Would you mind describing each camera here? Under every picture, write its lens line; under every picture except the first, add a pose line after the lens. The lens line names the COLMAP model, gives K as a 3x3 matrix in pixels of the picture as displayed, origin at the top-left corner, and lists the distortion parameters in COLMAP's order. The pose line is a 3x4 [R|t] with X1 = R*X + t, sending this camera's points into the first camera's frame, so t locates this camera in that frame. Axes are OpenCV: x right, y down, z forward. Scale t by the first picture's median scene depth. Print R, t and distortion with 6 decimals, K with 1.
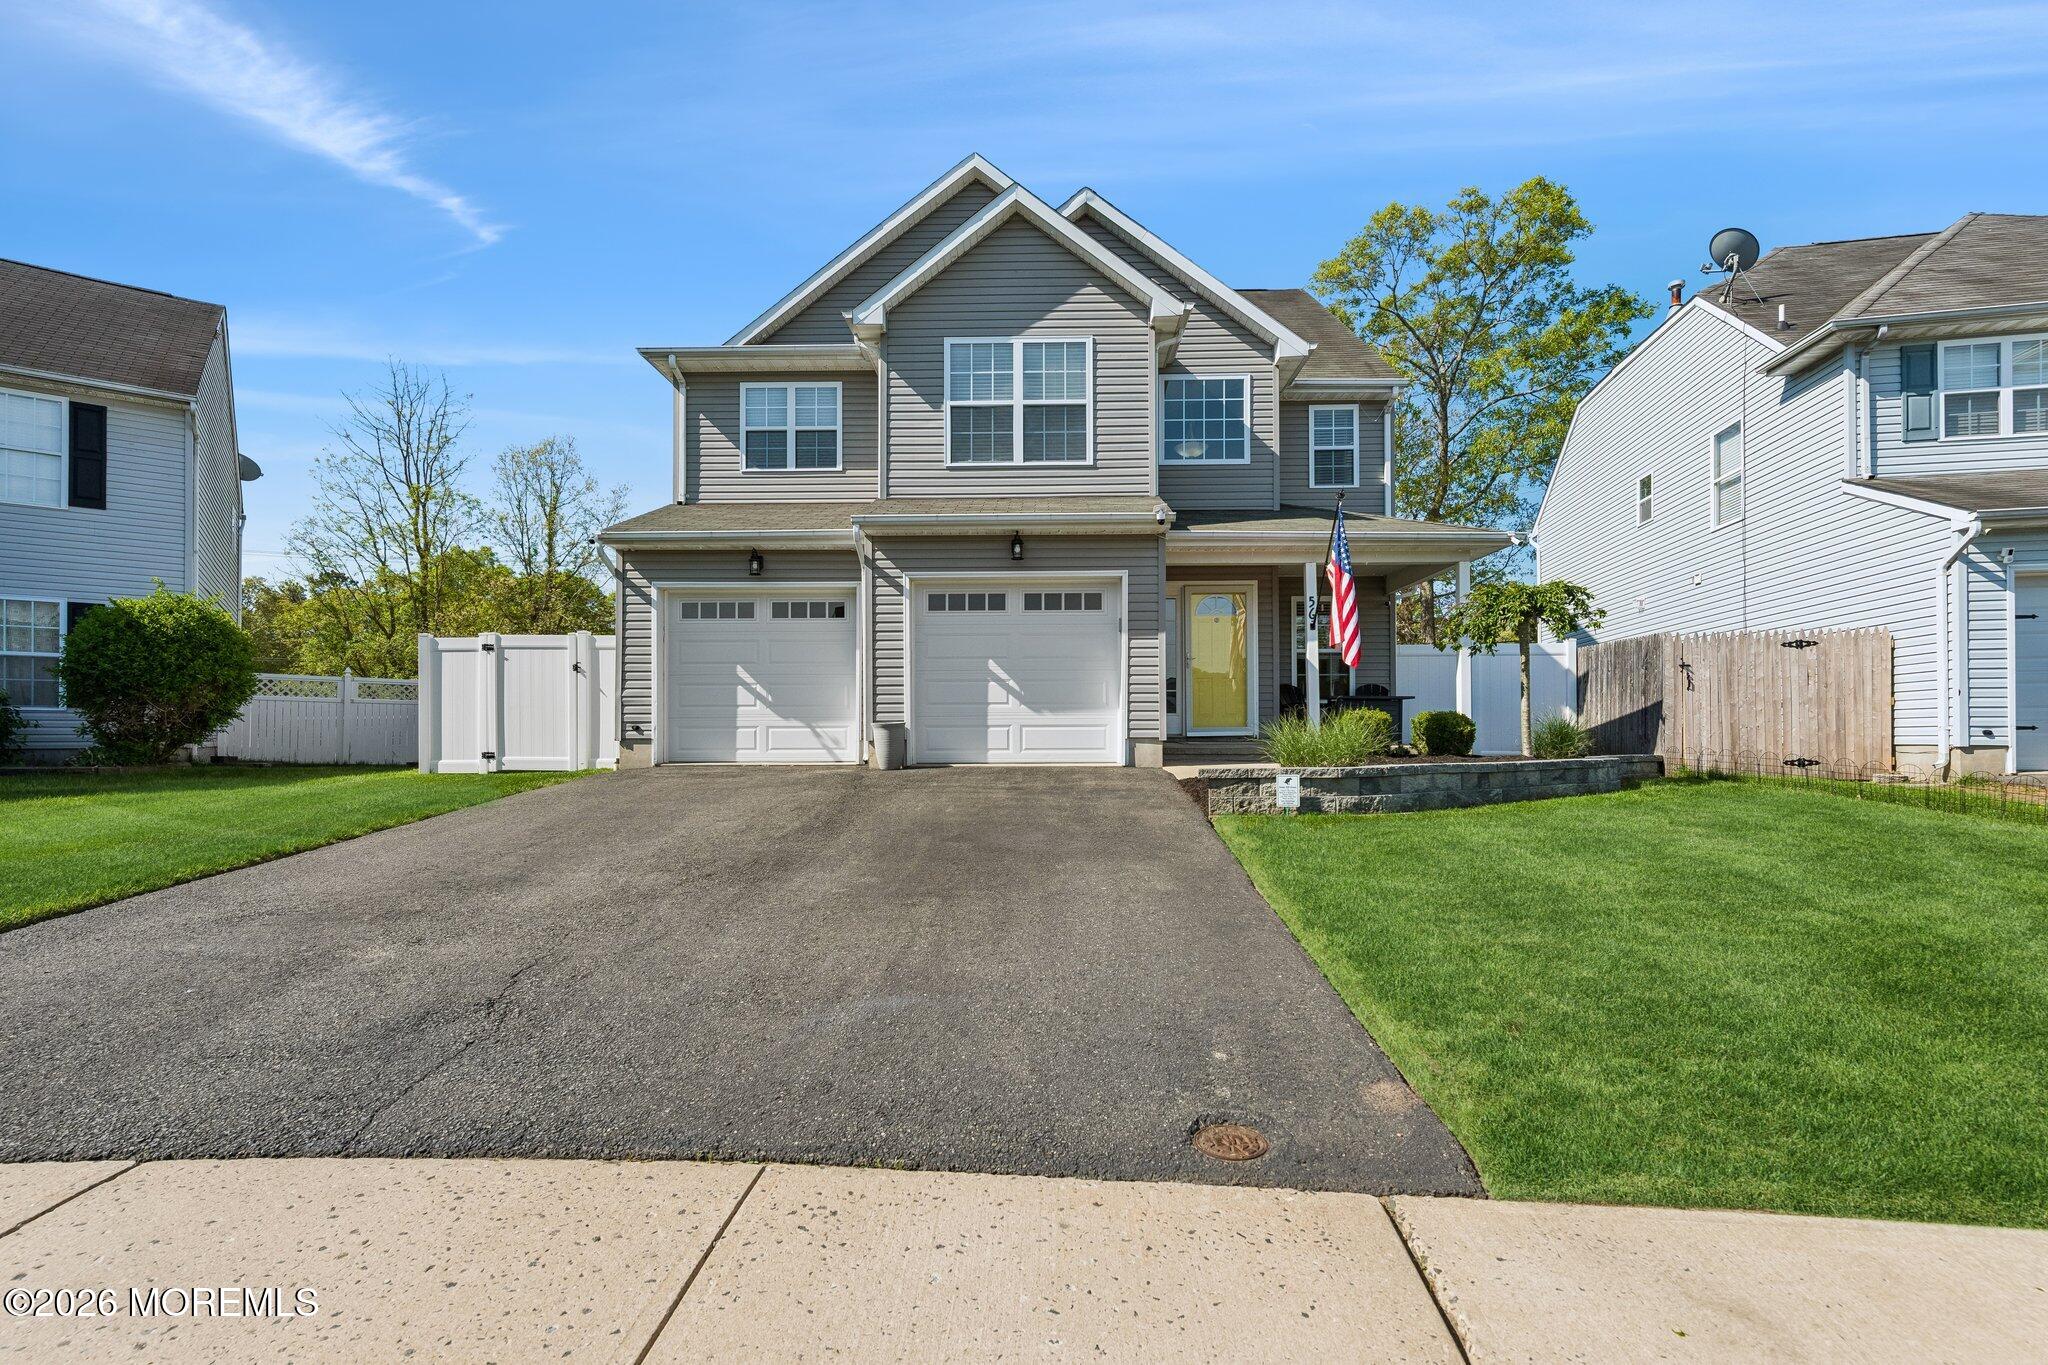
lens RADIAL K [[892.2, 0, 1019.2], [0, 892.2, 733.7], [0, 0, 1]] dist [0.002362, -0.000904]
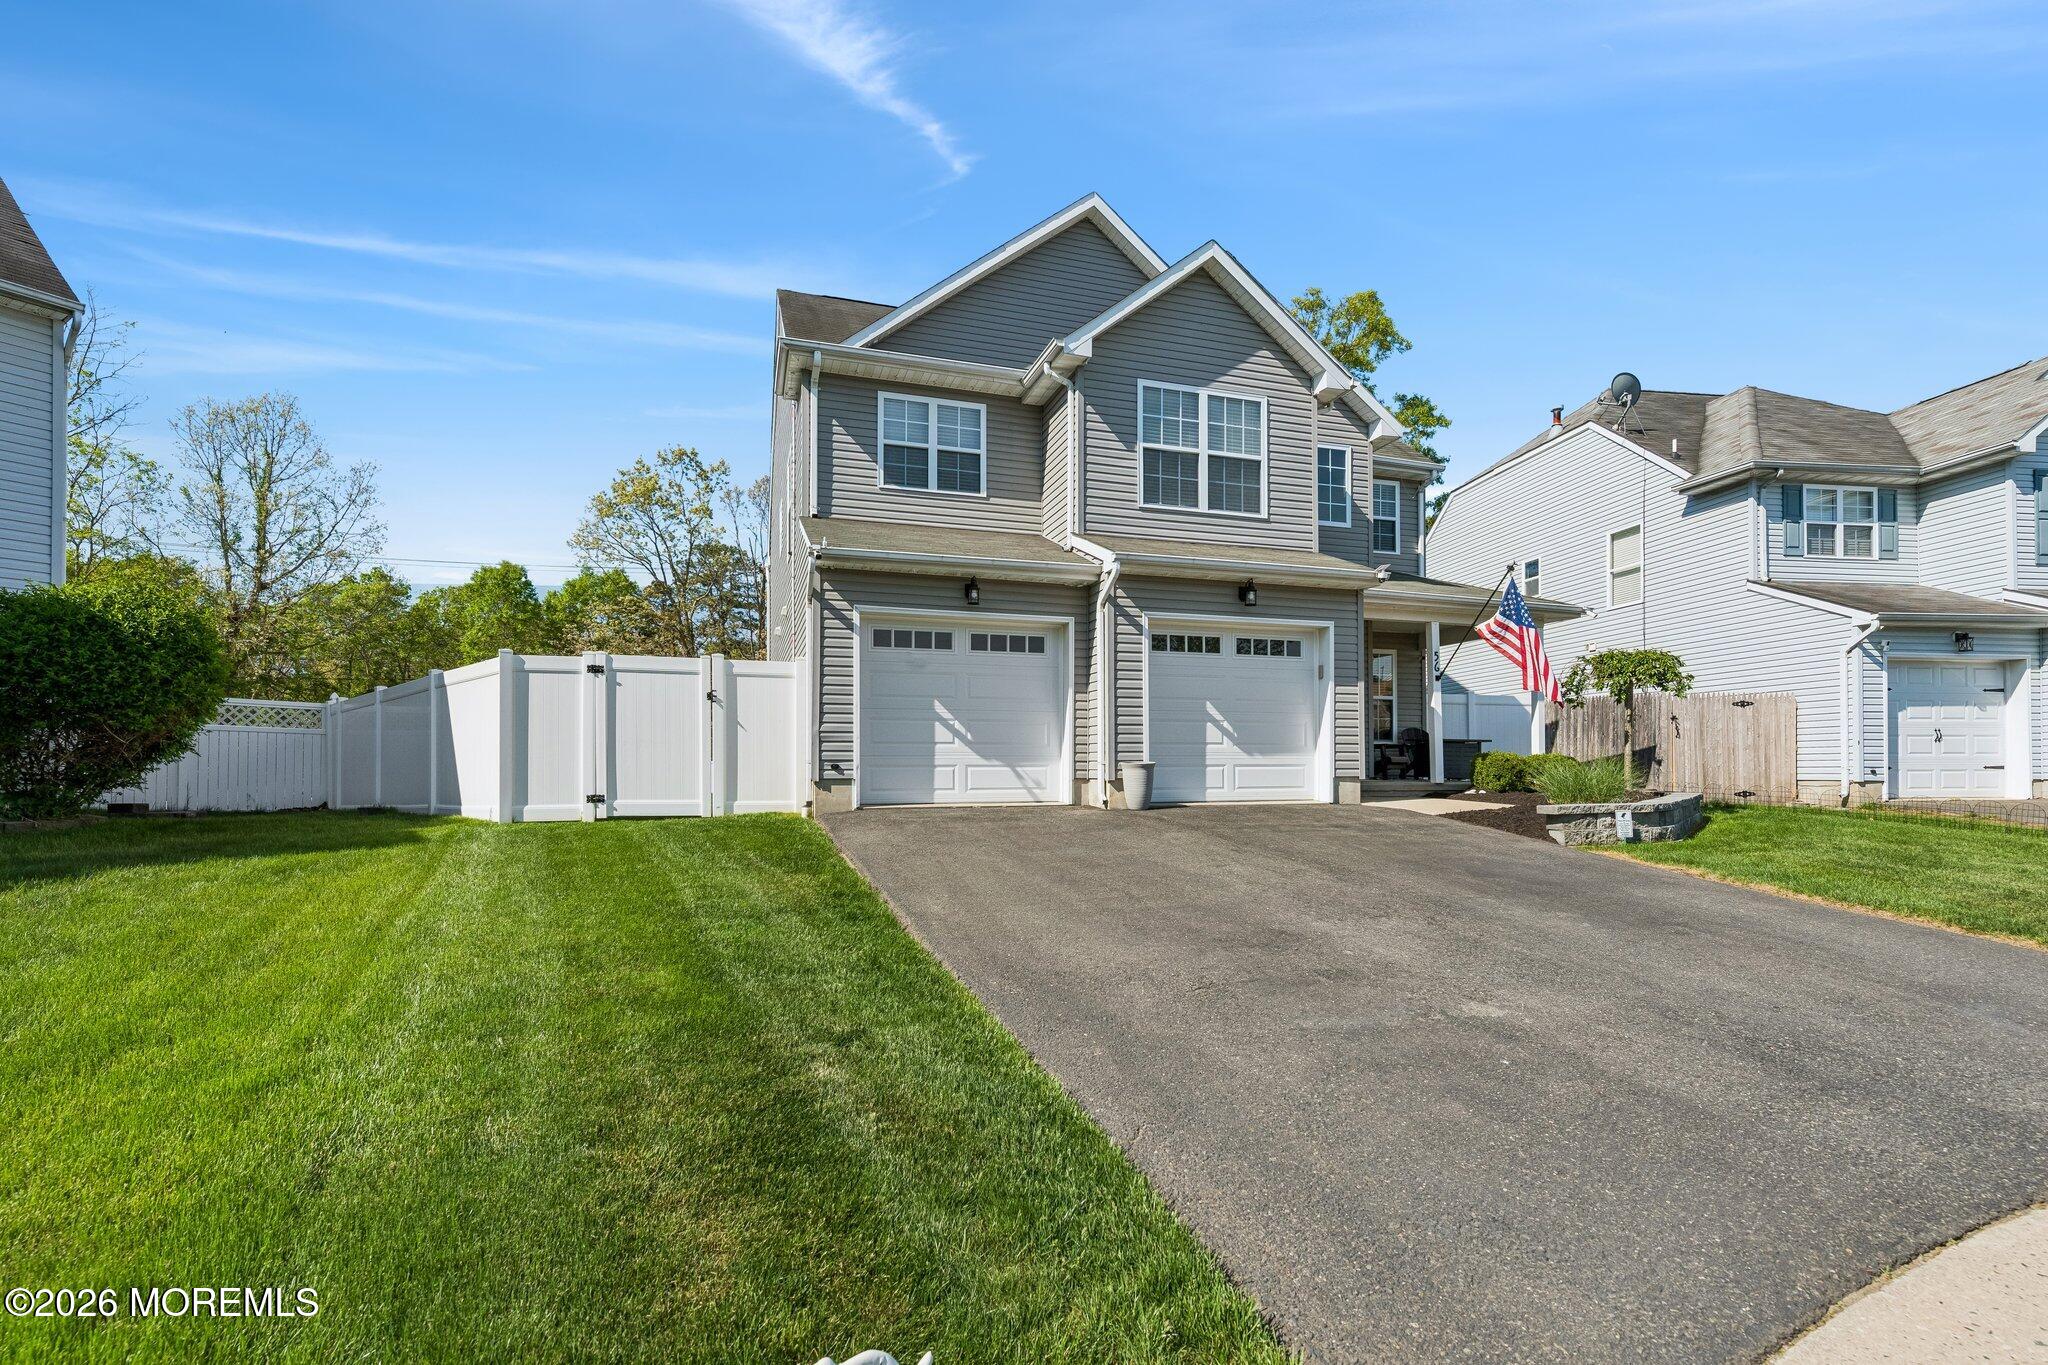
lens RADIAL K [[892.2, 0, 1037.6], [0, 892.2, 766.9], [0, 0, 1]] dist [0.002362, -0.000904]
pose [[0.946349, 0.000369, 0.323146, -0.515668], [-0.001332, 0.999995, 0.002758, -0.009031], [-0.323144, -0.003040, 0.946345, 0.083668]]
